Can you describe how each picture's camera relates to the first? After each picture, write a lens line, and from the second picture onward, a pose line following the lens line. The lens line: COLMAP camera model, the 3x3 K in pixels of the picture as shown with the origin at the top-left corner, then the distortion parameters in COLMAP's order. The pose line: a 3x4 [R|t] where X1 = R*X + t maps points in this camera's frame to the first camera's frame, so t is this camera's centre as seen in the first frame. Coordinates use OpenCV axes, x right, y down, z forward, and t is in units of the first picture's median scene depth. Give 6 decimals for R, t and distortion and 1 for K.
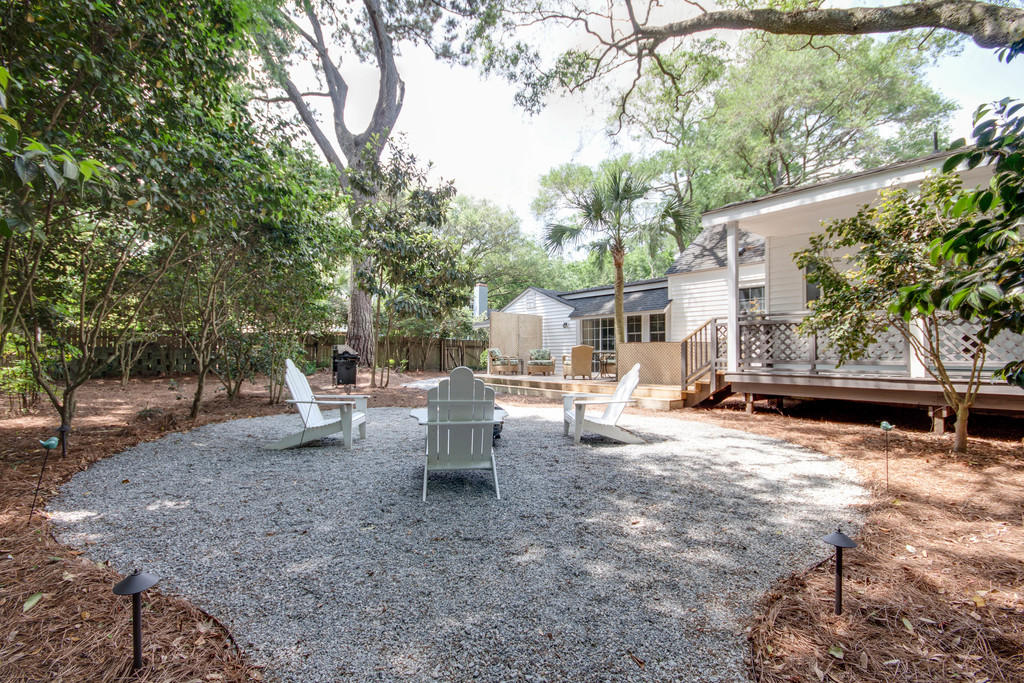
lens RADIAL K [[477.8, 0, 512.0], [0, 477.8, 341.5], [0, 0, 1]] dist [0.001346, 0.000070]
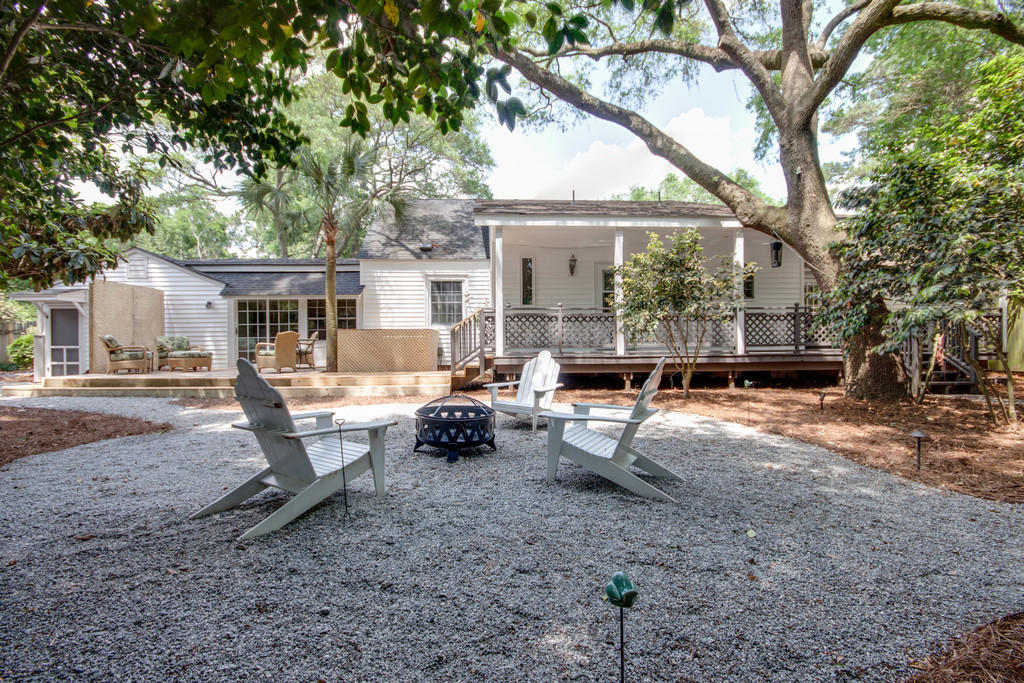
lens RADIAL K [[477.8, 0, 512.0], [0, 477.8, 341.5], [0, 0, 1]] dist [0.001346, 0.000070]
pose [[0.597052, -0.010773, 0.802130, -0.289022], [-0.013625, 0.999629, 0.023567, 0.000261], [-0.802087, -0.025000, 0.596684, 0.182863]]
